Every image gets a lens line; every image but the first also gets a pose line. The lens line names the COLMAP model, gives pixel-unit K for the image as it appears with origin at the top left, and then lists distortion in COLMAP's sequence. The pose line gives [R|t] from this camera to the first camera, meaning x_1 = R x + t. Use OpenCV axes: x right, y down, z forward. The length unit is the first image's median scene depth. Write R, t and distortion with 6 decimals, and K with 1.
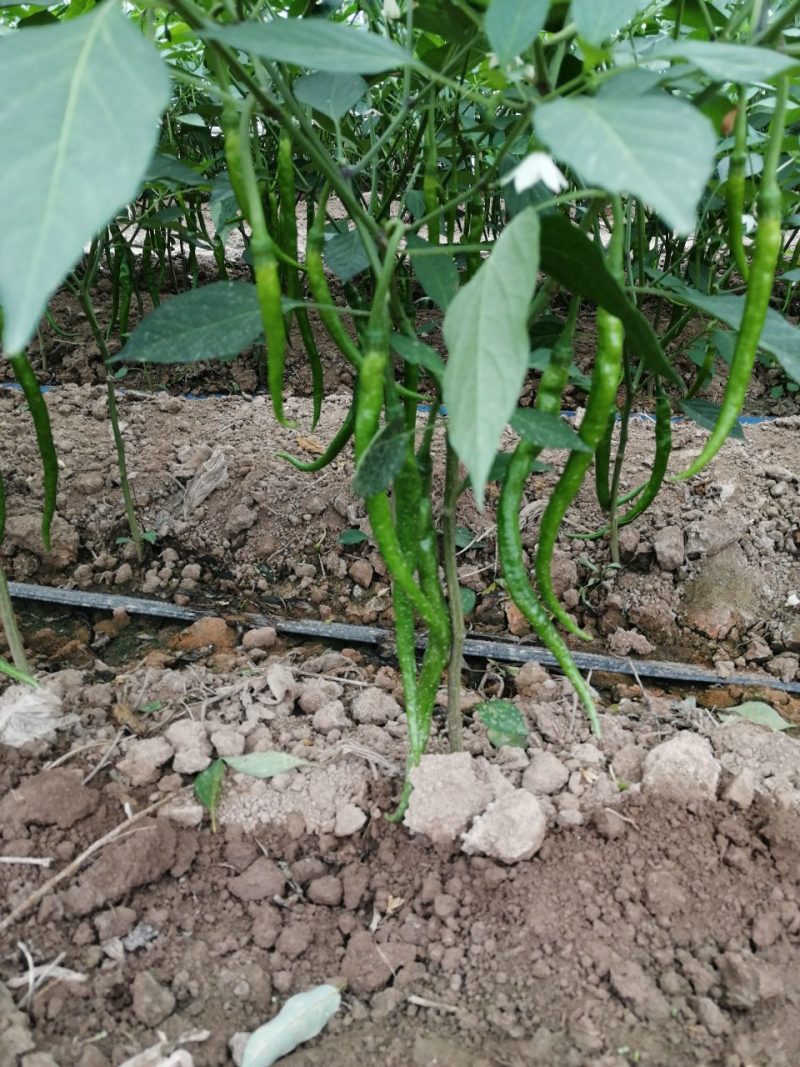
lens RADIAL K [[851.8, 0, 400.0], [0, 851.8, 533.5], [0, 0, 1]] dist [0.068810, -0.098452]
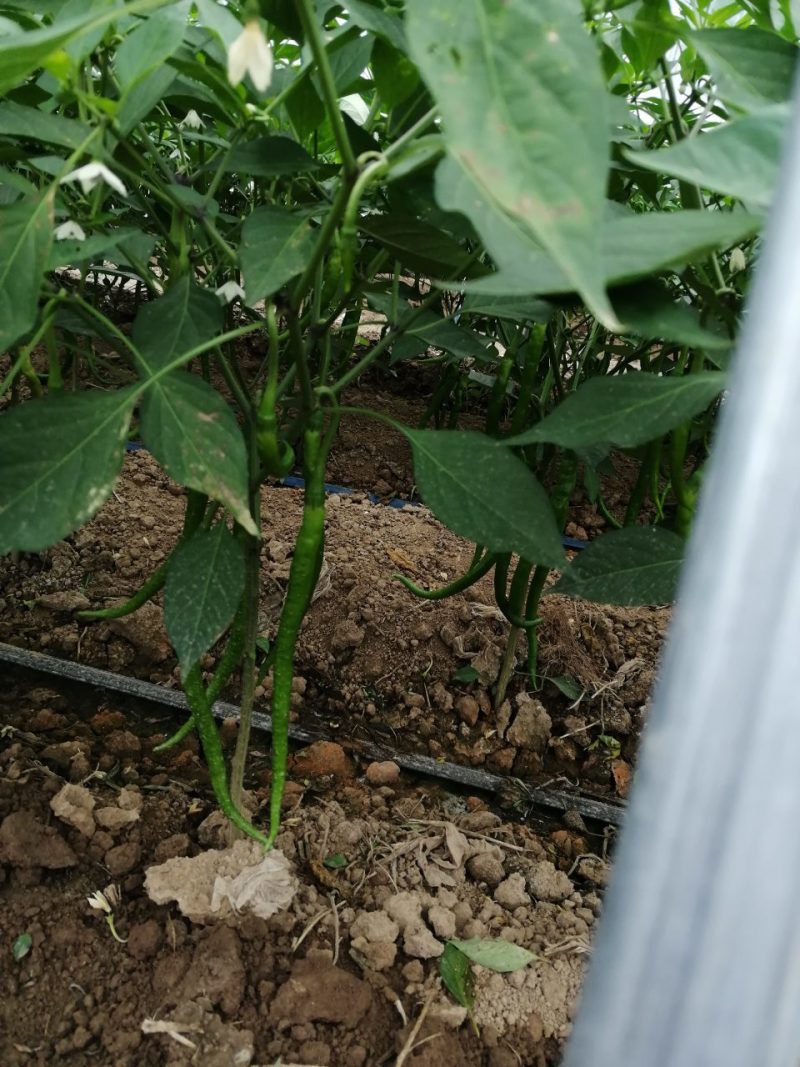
lens RADIAL K [[851.8, 0, 400.0], [0, 851.8, 533.5], [0, 0, 1]] dist [0.068810, -0.098452]
pose [[0.977436, 0.157234, 0.141051, -0.297345], [-0.147930, 0.986207, -0.074249, -0.071281], [-0.150780, 0.051708, 0.987214, 0.014152]]
